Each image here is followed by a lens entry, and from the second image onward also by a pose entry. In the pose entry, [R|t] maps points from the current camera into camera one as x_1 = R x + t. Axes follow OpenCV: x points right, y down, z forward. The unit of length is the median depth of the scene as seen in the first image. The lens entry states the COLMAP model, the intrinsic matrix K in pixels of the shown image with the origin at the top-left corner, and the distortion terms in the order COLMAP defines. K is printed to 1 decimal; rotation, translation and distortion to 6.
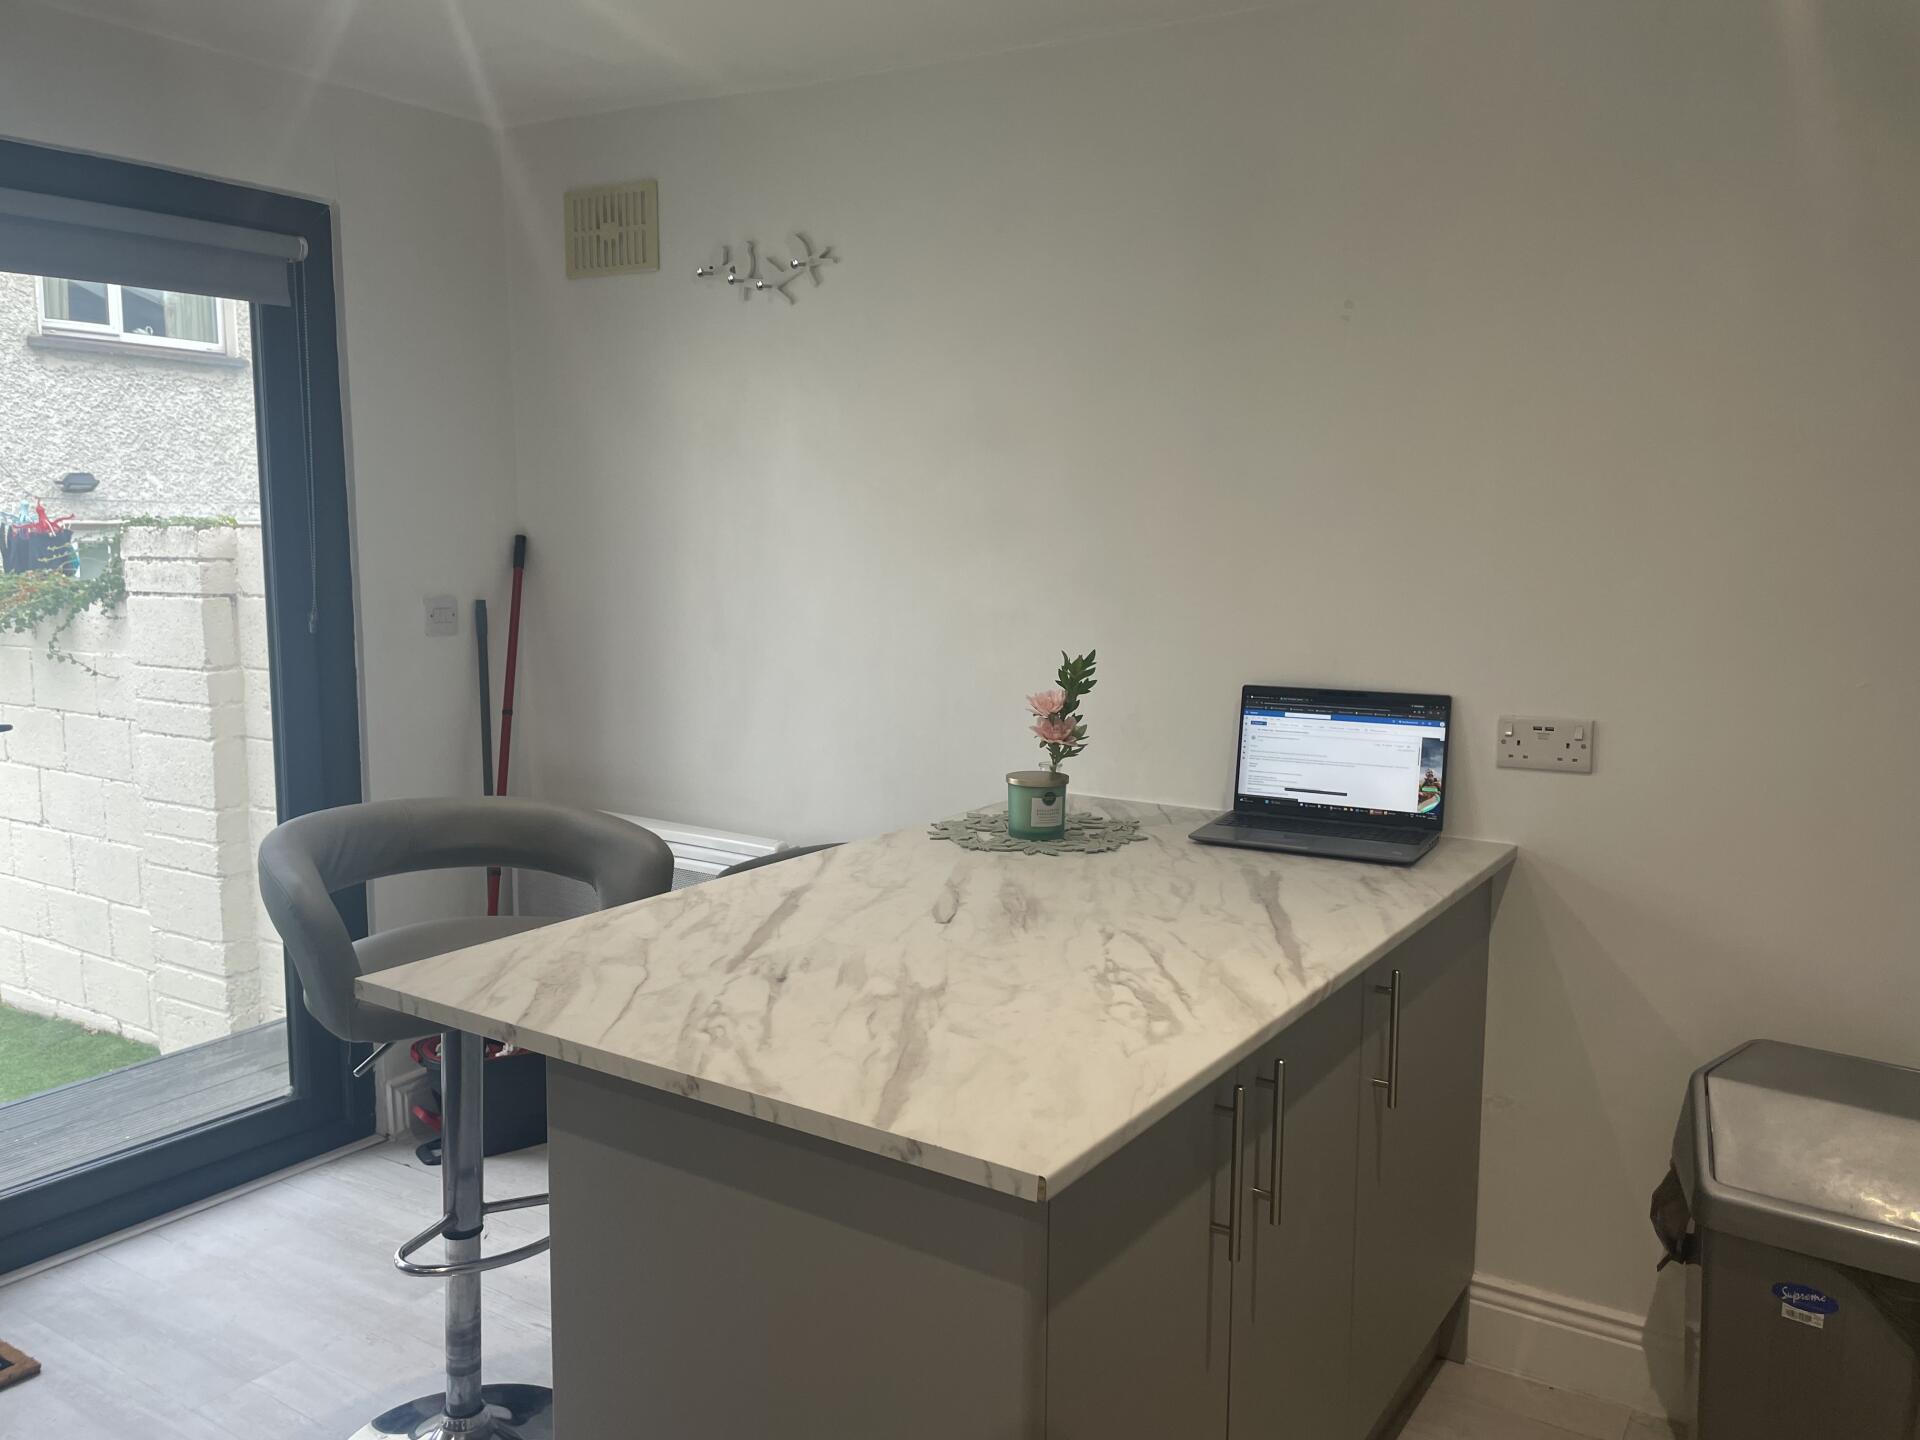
lens RADIAL K [[1462.9, 0, 967.5], [0, 1462.9, 711.3], [0, 0, 1]] dist [0.042851, -0.054931]
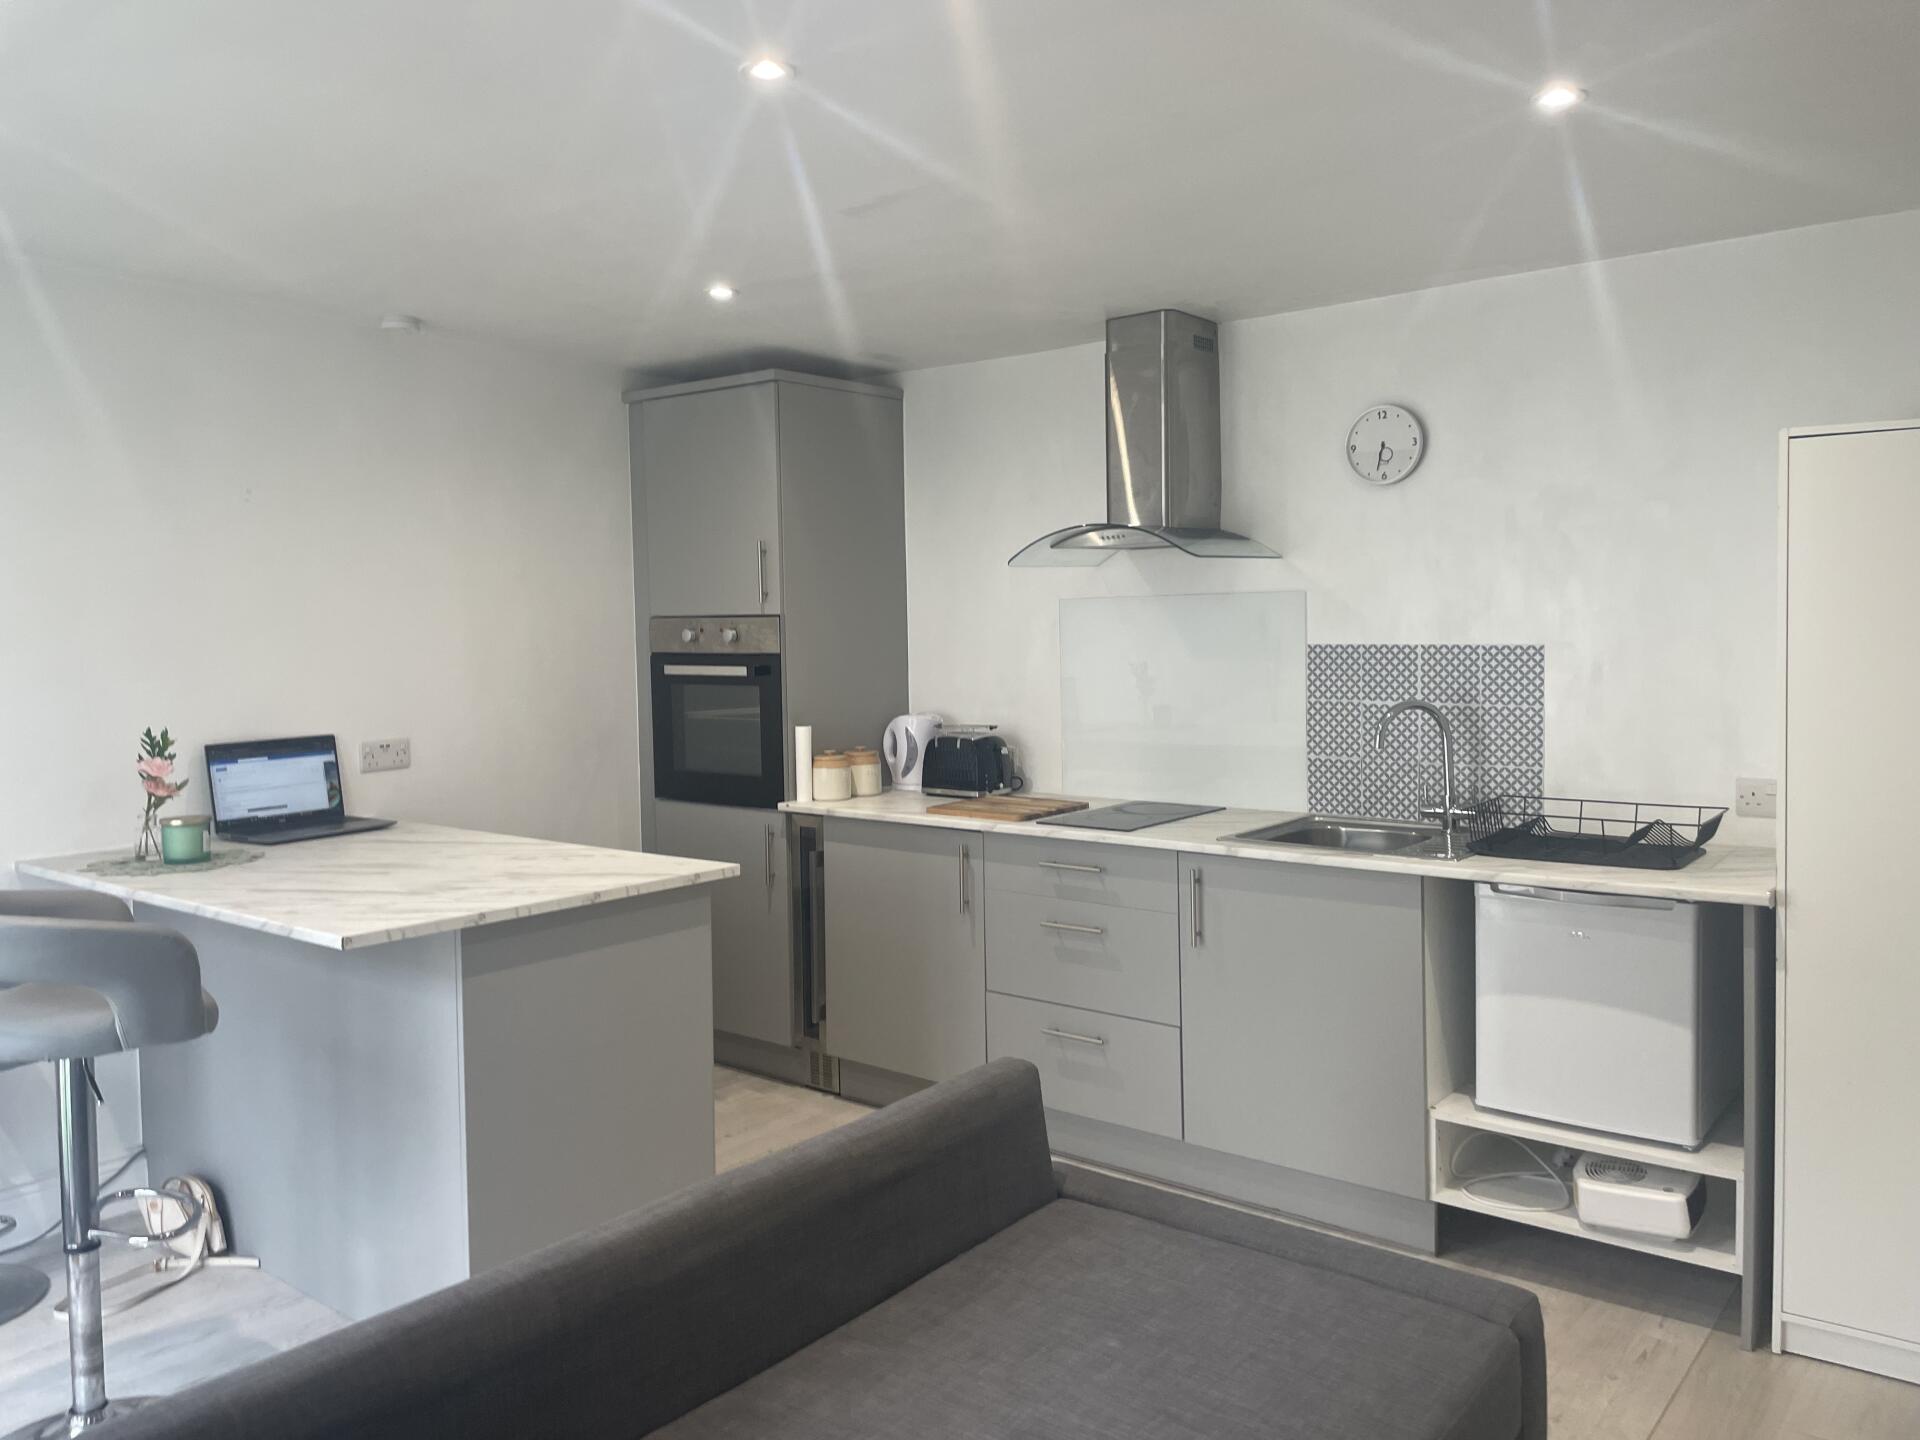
lens RADIAL K [[1462.9, 0, 950.4], [0, 1462.9, 708.6], [0, 0, 1]] dist [0.042851, -0.054931]
pose [[0.109889, -0.069724, 0.991495, -1.803677], [0.139099, 0.988799, 0.054118, -0.047662], [-0.984162, 0.131969, 0.118357, 0.176744]]
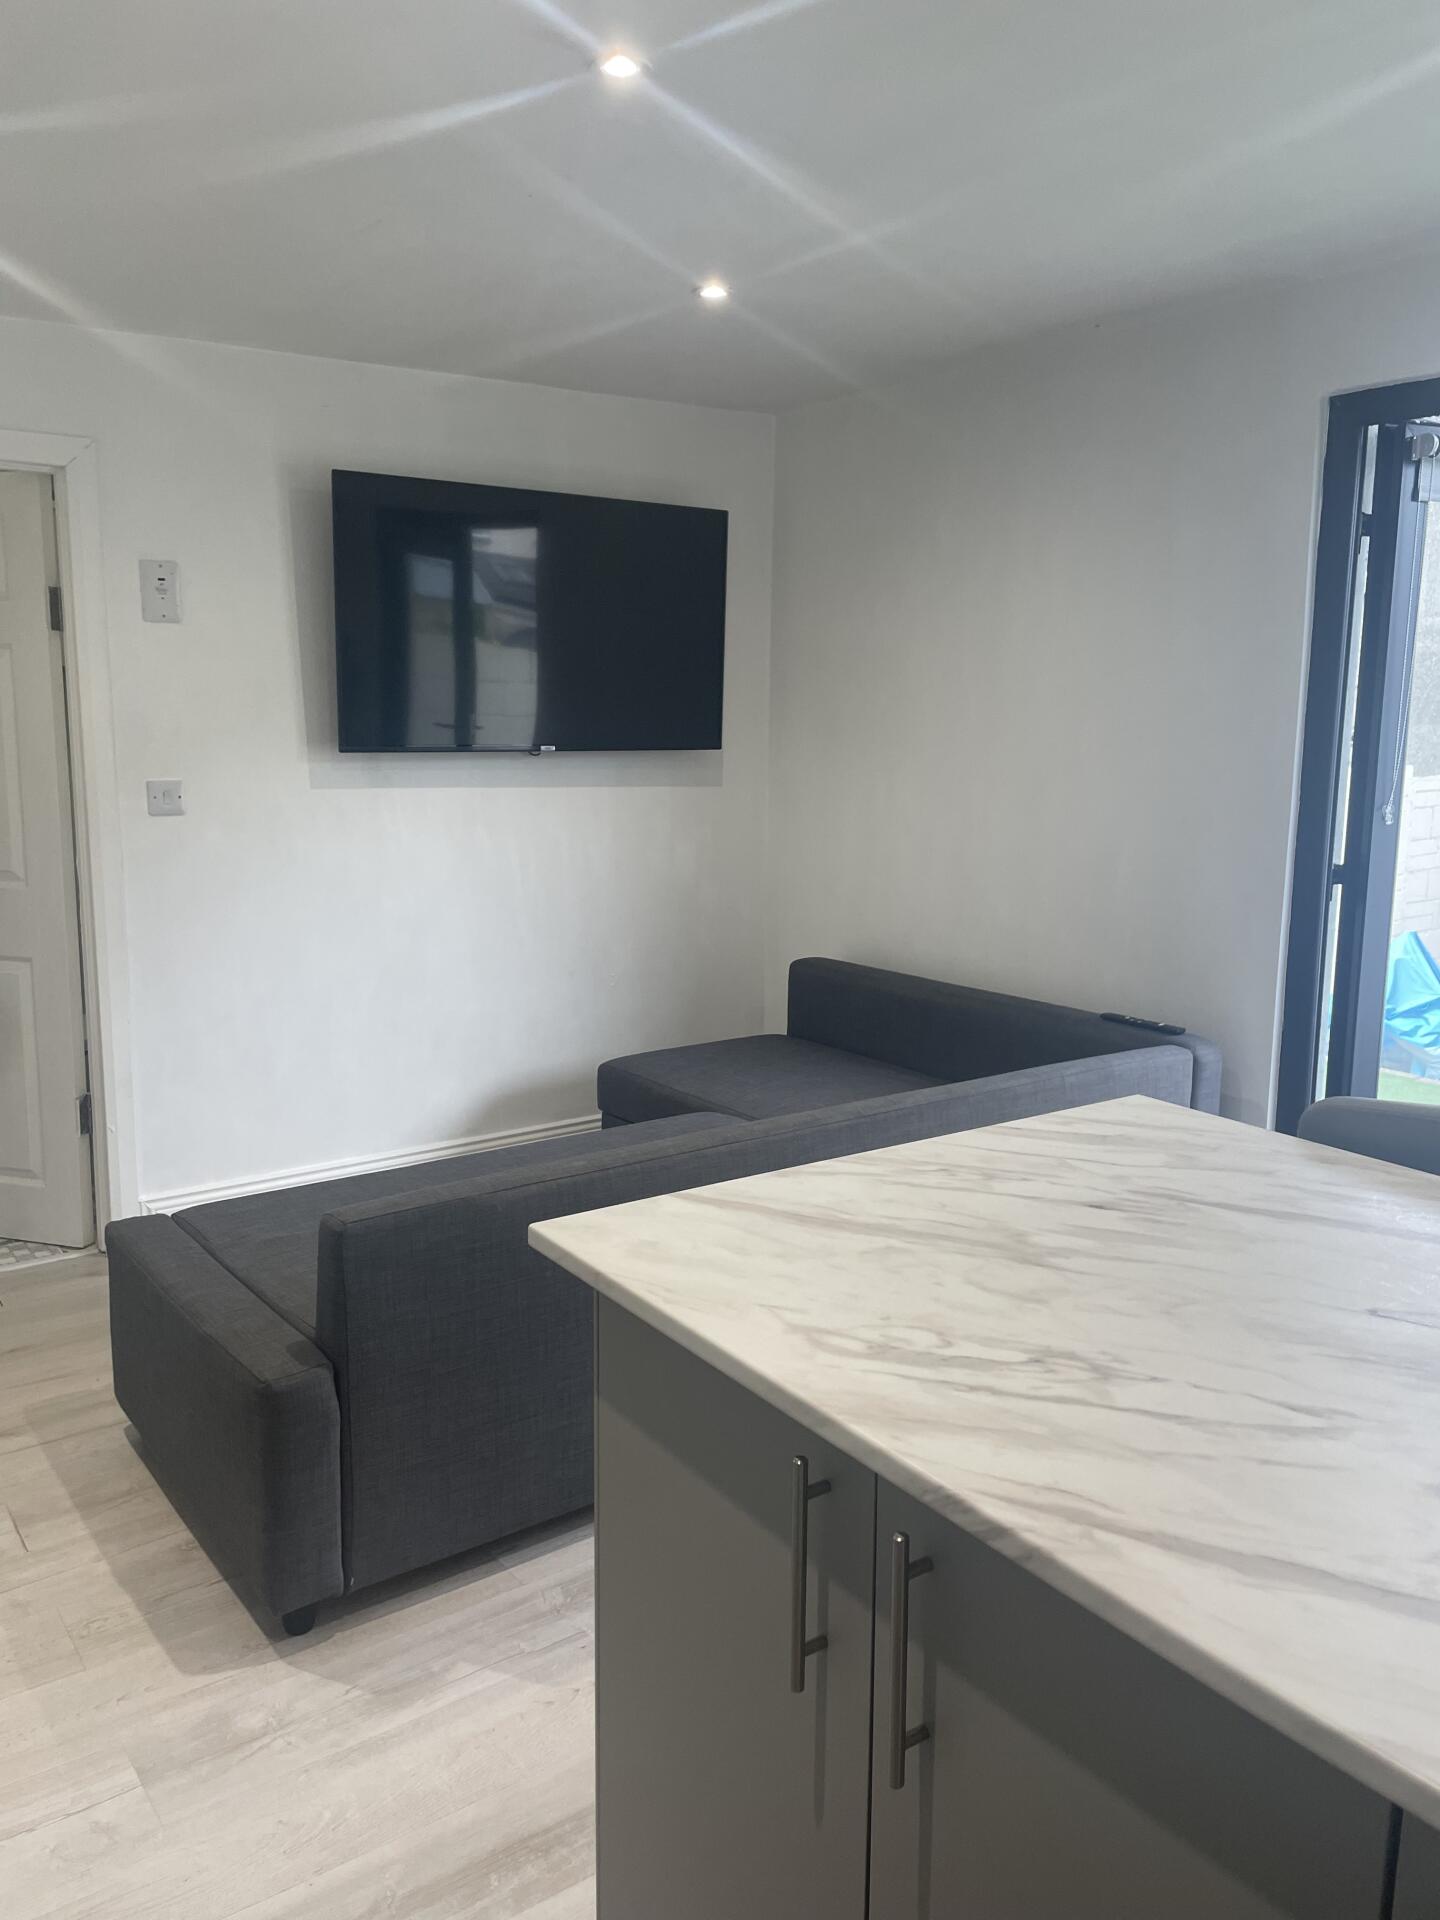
lens RADIAL K [[1462.9, 0, 725.6], [0, 1462.9, 962.9], [0, 0, 1]] dist [0.042851, -0.054931]
pose [[-0.368155, 0.146173, -0.918202, 0.759156], [-0.123486, 0.971128, 0.204111, -0.118249], [0.921528, 0.188529, -0.339475, 1.057616]]
